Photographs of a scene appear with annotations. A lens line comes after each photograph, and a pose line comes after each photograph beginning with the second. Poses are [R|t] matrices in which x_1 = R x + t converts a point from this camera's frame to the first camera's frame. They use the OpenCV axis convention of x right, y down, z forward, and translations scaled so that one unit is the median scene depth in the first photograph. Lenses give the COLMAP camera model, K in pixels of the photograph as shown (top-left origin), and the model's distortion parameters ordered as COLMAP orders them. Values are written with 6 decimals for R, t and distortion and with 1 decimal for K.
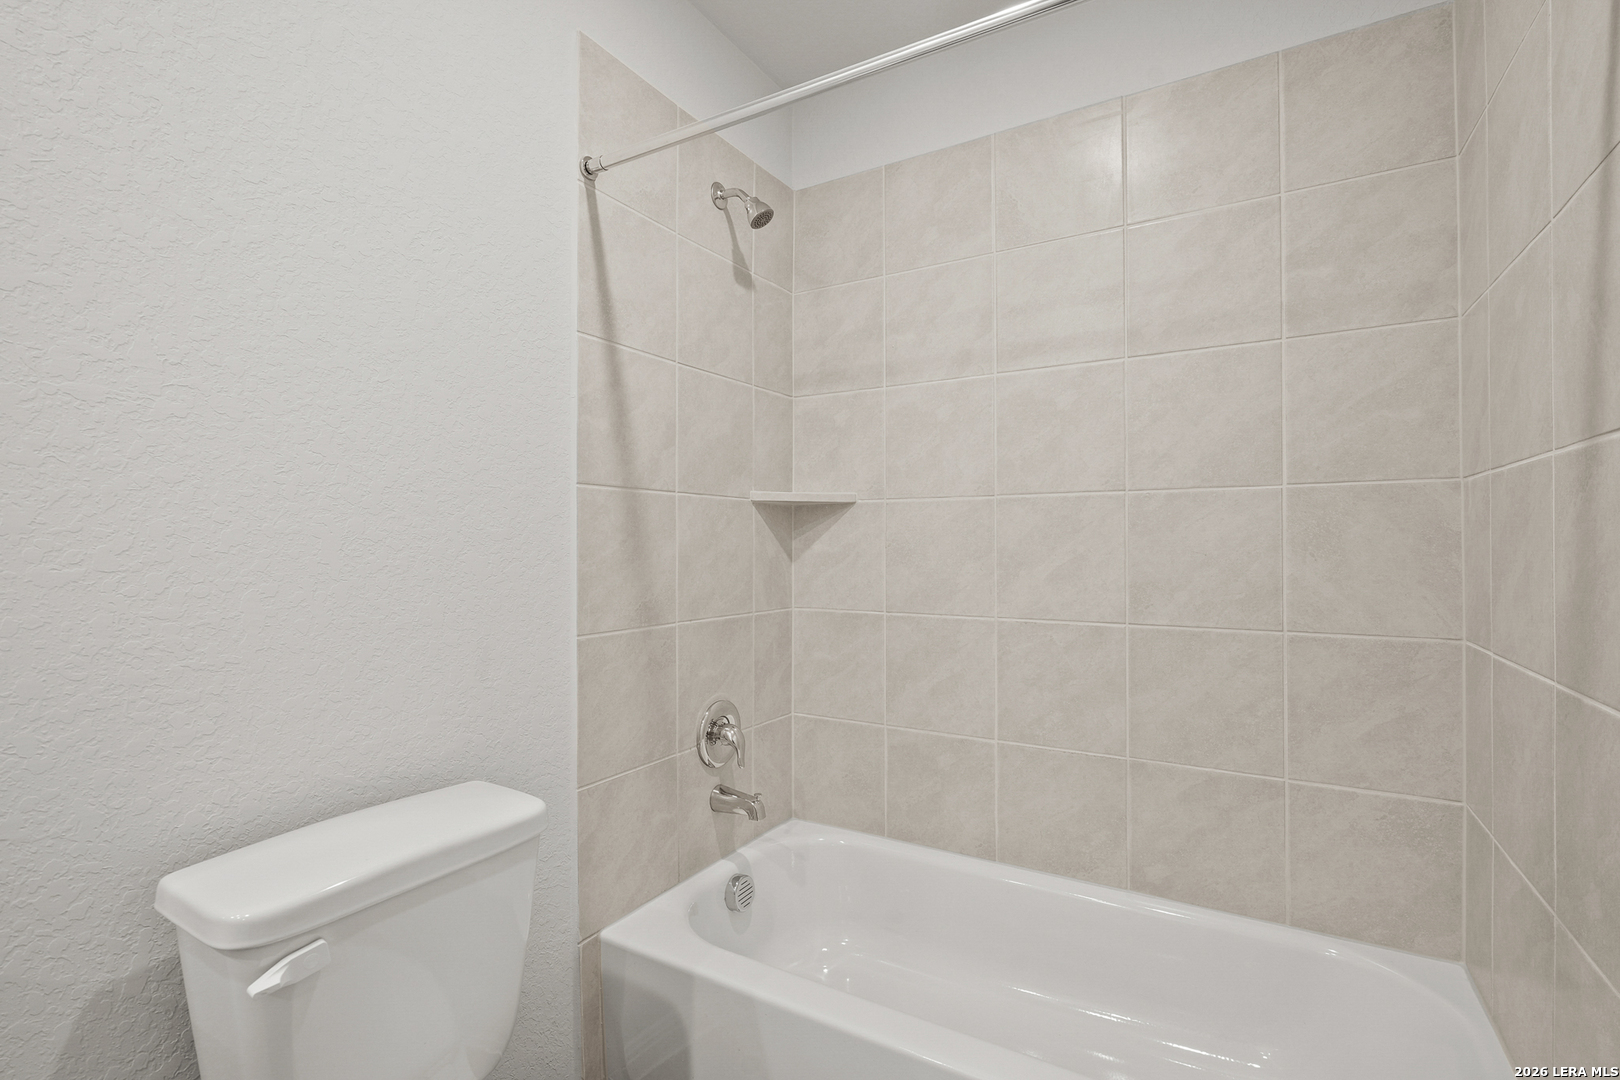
lens RADIAL K [[754.4, 0, 812.7], [0, 754.4, 541.2], [0, 0, 1]] dist [-0.034974, 0.012151]
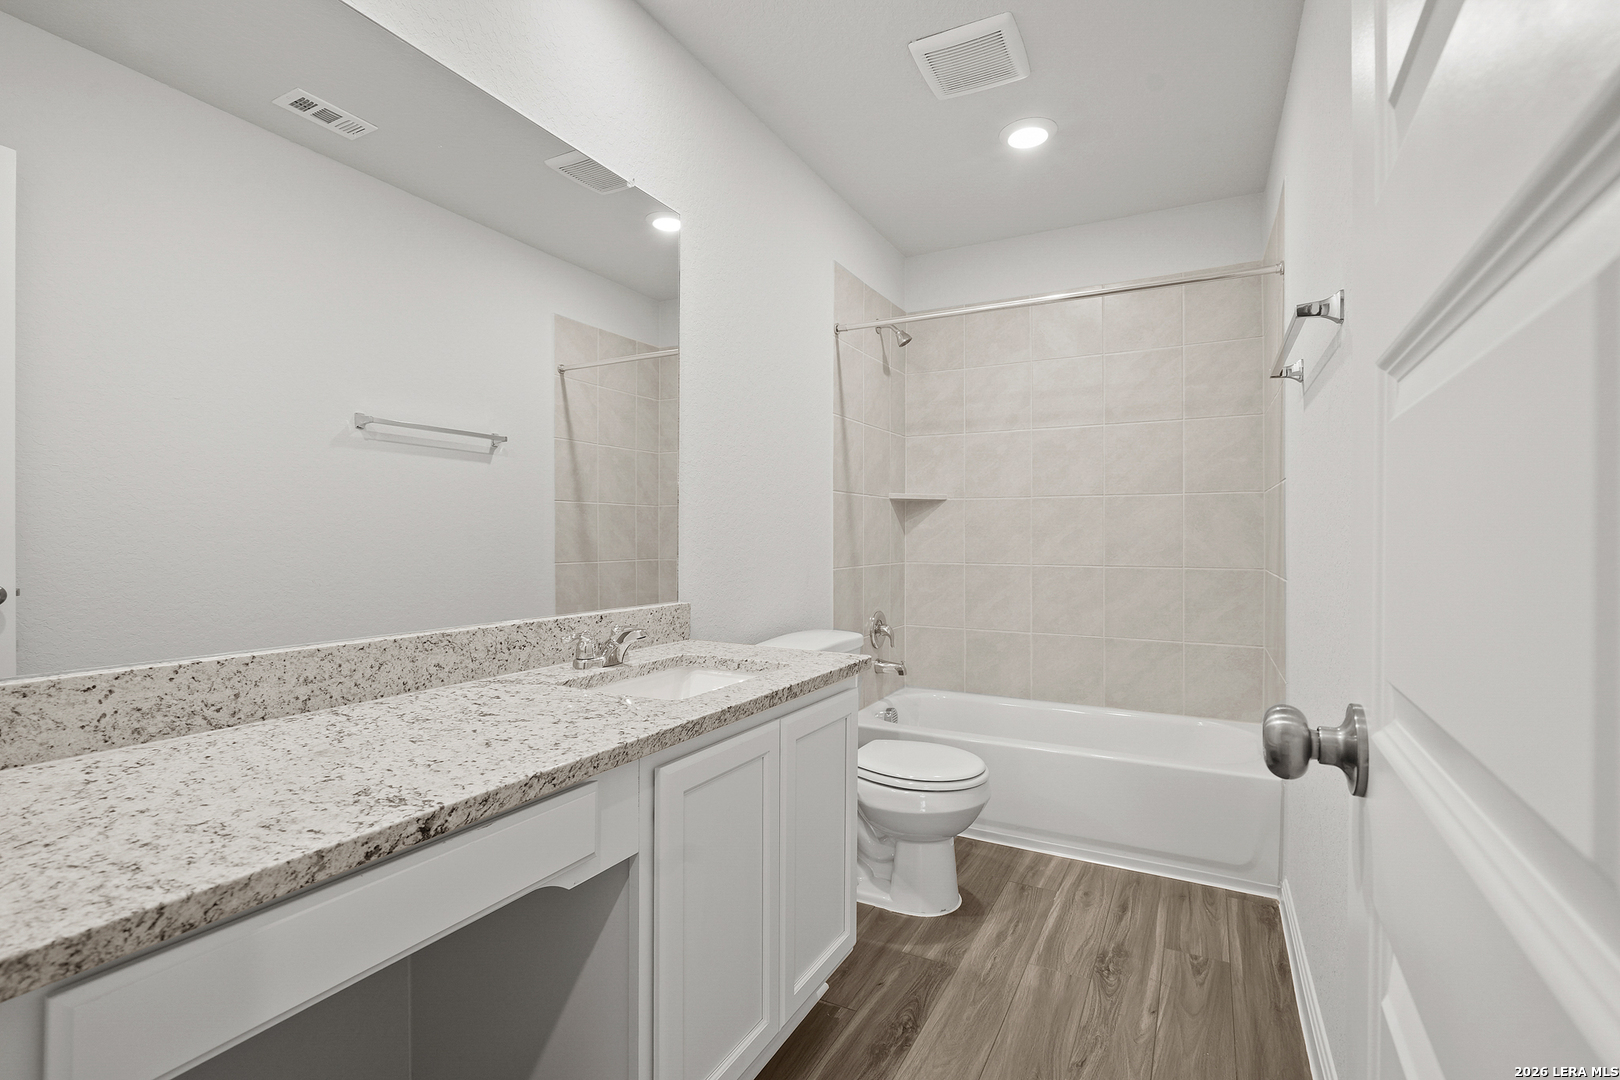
lens RADIAL K [[754.4, 0, 805.2], [0, 754.4, 537.0], [0, 0, 1]] dist [-0.034974, 0.012151]
pose [[0.998983, 0.003317, 0.044955, -0.380968], [-0.003613, 0.999972, 0.006501, 0.025858], [-0.044933, -0.006656, 0.998968, -0.780469]]
